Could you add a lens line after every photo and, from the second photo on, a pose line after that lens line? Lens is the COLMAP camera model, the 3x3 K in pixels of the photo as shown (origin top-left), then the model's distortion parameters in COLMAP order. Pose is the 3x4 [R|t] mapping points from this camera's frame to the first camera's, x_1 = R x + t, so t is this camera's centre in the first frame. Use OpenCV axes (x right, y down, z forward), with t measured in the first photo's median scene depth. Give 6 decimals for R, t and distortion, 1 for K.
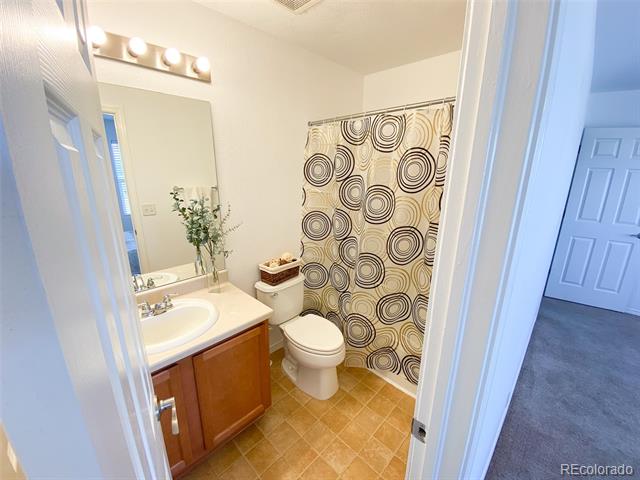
lens RADIAL K [[257.1, 0, 320.0], [0, 257.1, 240.0], [0, 0, 1]] dist [-0.035268, 0.000024]
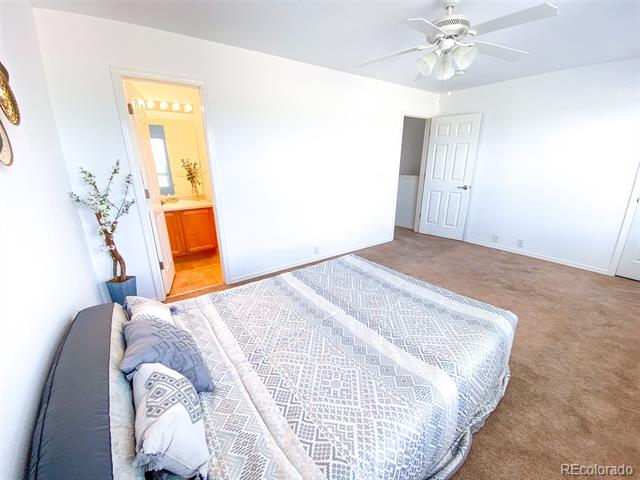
lens RADIAL K [[260.0, 0, 320.0], [0, 260.0, 240.0], [0, 0, 1]] dist [-0.000744, -0.000046]
pose [[0.984082, 0.038221, -0.173555, 0.758174], [-0.032017, 0.998749, 0.038409, 0.289406], [0.174806, -0.032241, 0.984075, -0.796400]]
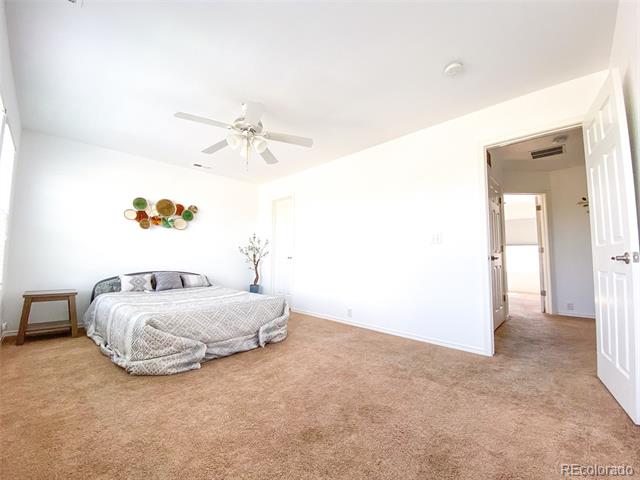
lens RADIAL K [[257.1, 0, 320.0], [0, 257.1, 240.0], [0, 0, 1]] dist [-0.035268, 0.000024]
pose [[0.022673, -0.077698, -0.996719, 1.916718], [-0.267024, 0.960286, -0.080932, 0.175096], [0.963423, 0.267983, 0.001026, 0.353162]]
